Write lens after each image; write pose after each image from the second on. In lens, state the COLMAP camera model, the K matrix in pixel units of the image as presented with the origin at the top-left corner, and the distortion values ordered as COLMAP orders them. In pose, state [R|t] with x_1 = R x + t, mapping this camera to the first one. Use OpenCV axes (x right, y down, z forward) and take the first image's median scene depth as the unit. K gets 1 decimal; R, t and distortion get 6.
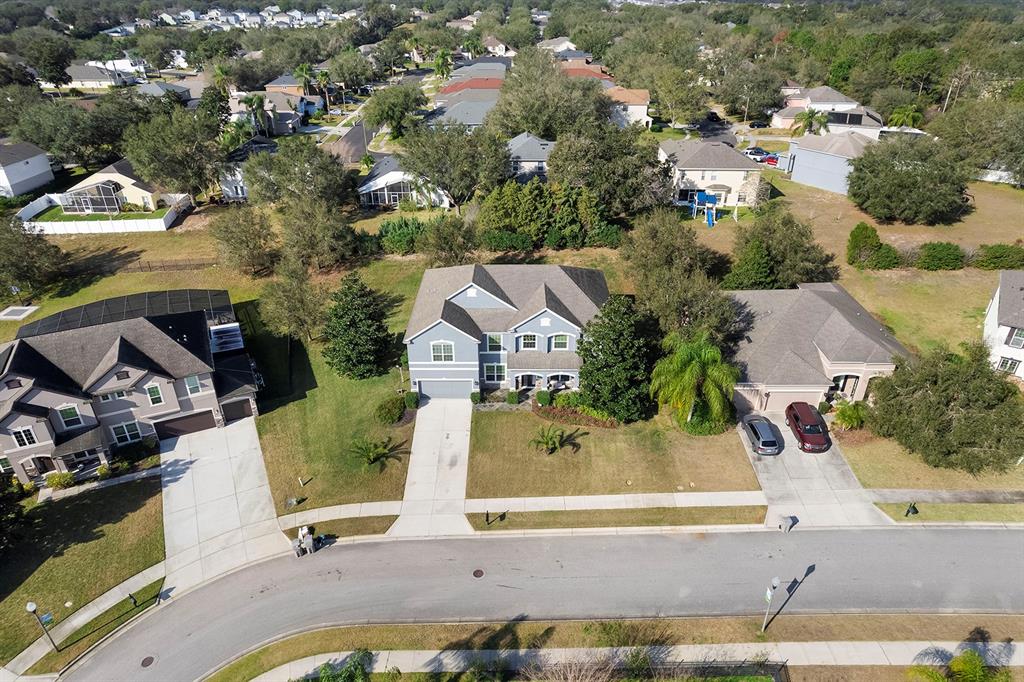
lens RADIAL K [[655.5, 0, 510.4], [0, 655.5, 356.5], [0, 0, 1]] dist [-0.064828, 0.057925]
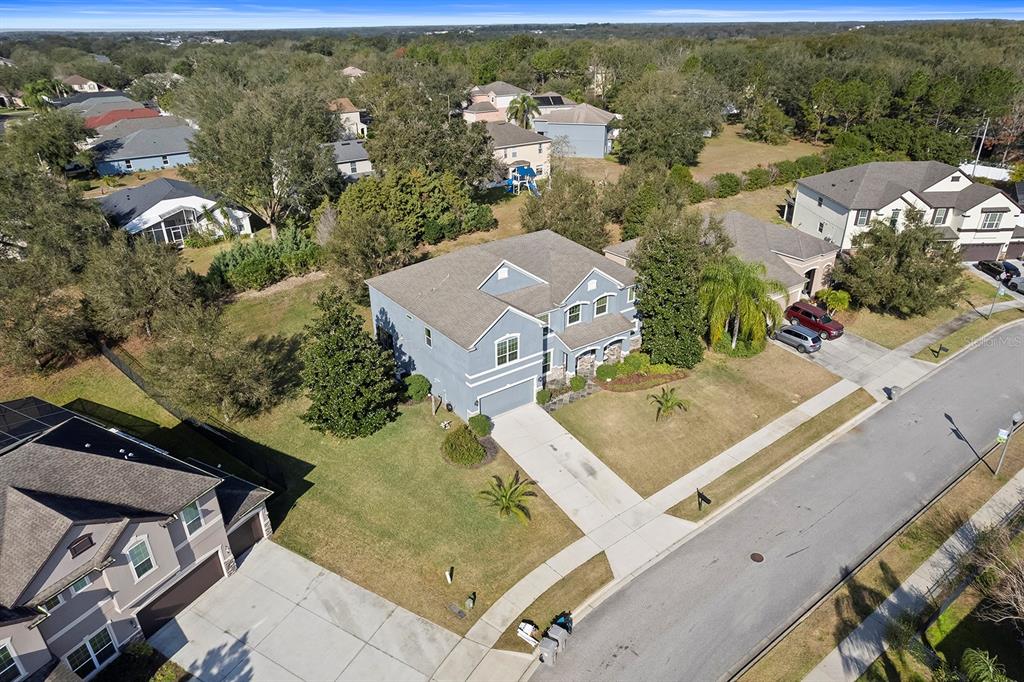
lens RADIAL K [[656.0, 0, 512.0], [0, 656.0, 341.0], [0, 0, 1]] dist [-0.065231, 0.057845]
pose [[0.804811, -0.267298, 0.529936, -0.519609], [0.307752, 0.951385, 0.012495, -0.026389], [-0.507513, 0.153032, 0.847946, 0.330965]]
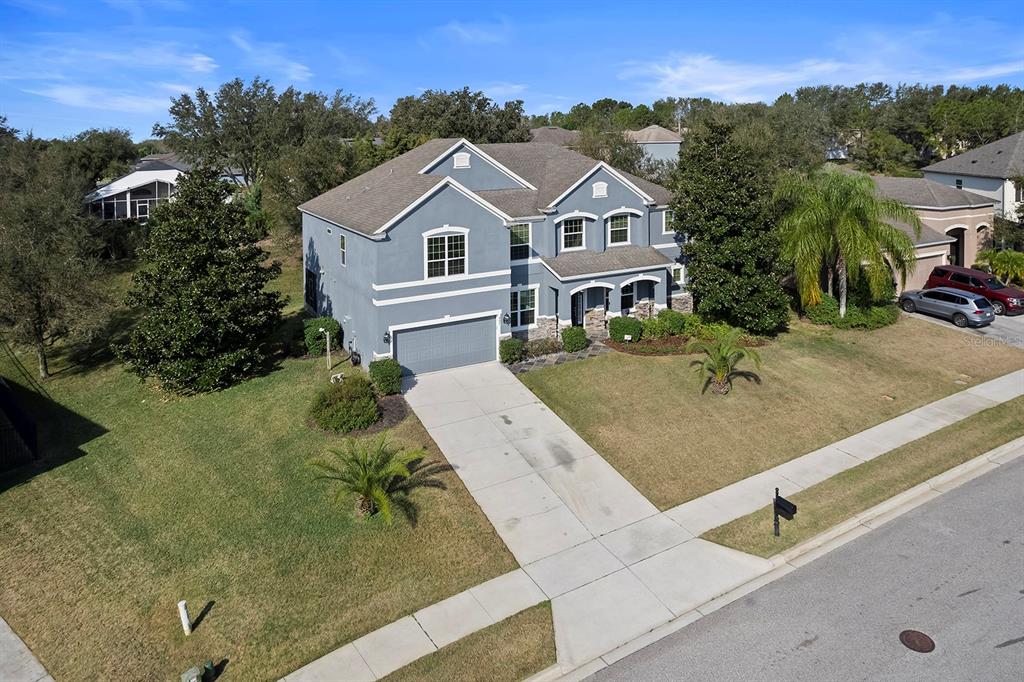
lens RADIAL K [[708.0, 0, 525.4], [0, 708.0, 142.8], [0, 0, 1]] dist [-0.051743, 0.036911]
pose [[0.875461, -0.018044, 0.482951, -0.309178], [0.257929, 0.862531, -0.435330, 0.169193], [-0.408706, 0.505682, 0.759767, 0.536555]]
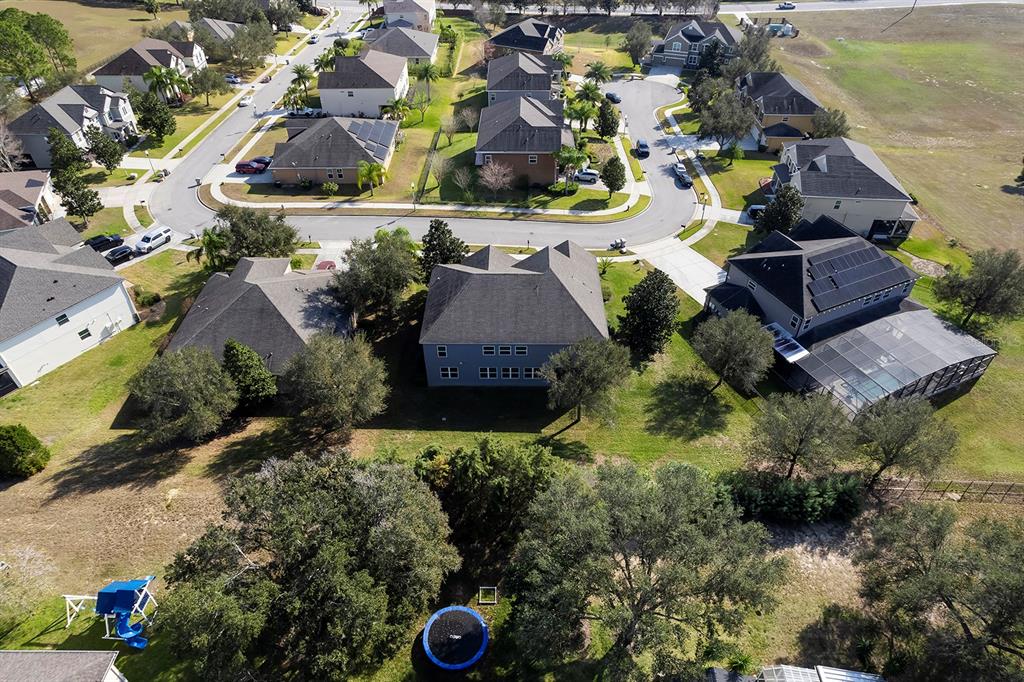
lens RADIAL K [[655.5, 0, 510.4], [0, 655.5, 356.5], [0, 0, 1]] dist [-0.064828, 0.057925]
pose [[-0.999977, 0.004598, 0.004985, 0.009536], [0.006171, 0.312217, 0.949991, -1.251899], [0.002812, 0.950000, -0.312238, 1.623079]]
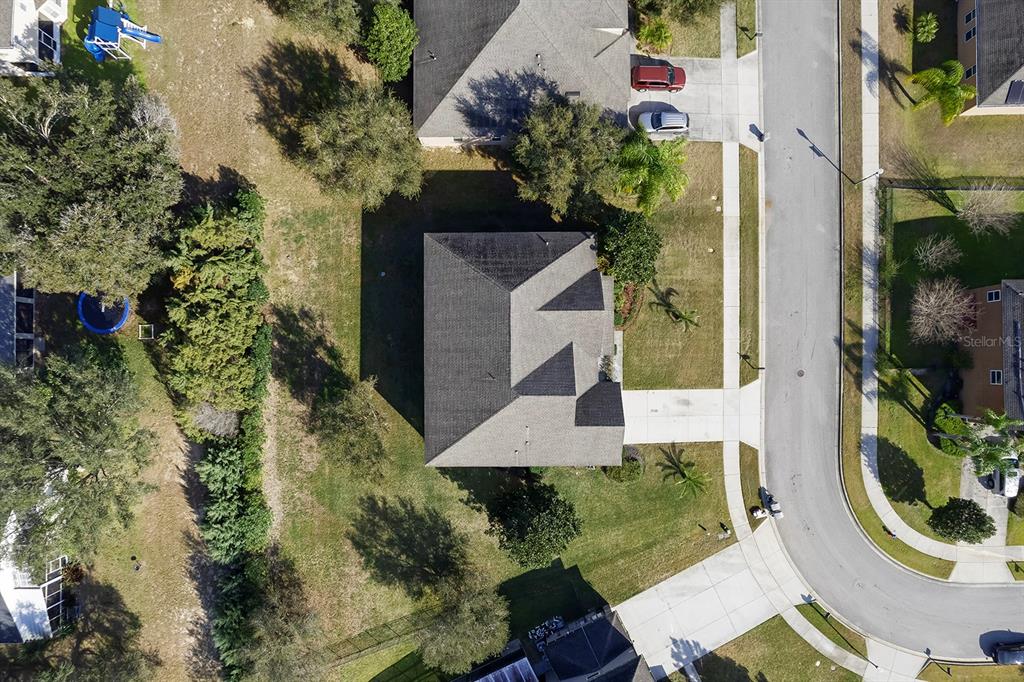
lens RADIAL K [[655.5, 0, 510.4], [0, 655.5, 356.5], [0, 0, 1]] dist [-0.064828, 0.057925]
pose [[-0.015510, -0.999577, 0.024601, -0.029825], [0.511758, 0.013201, 0.859028, -0.911120], [-0.858990, 0.025913, 0.511337, 0.649973]]
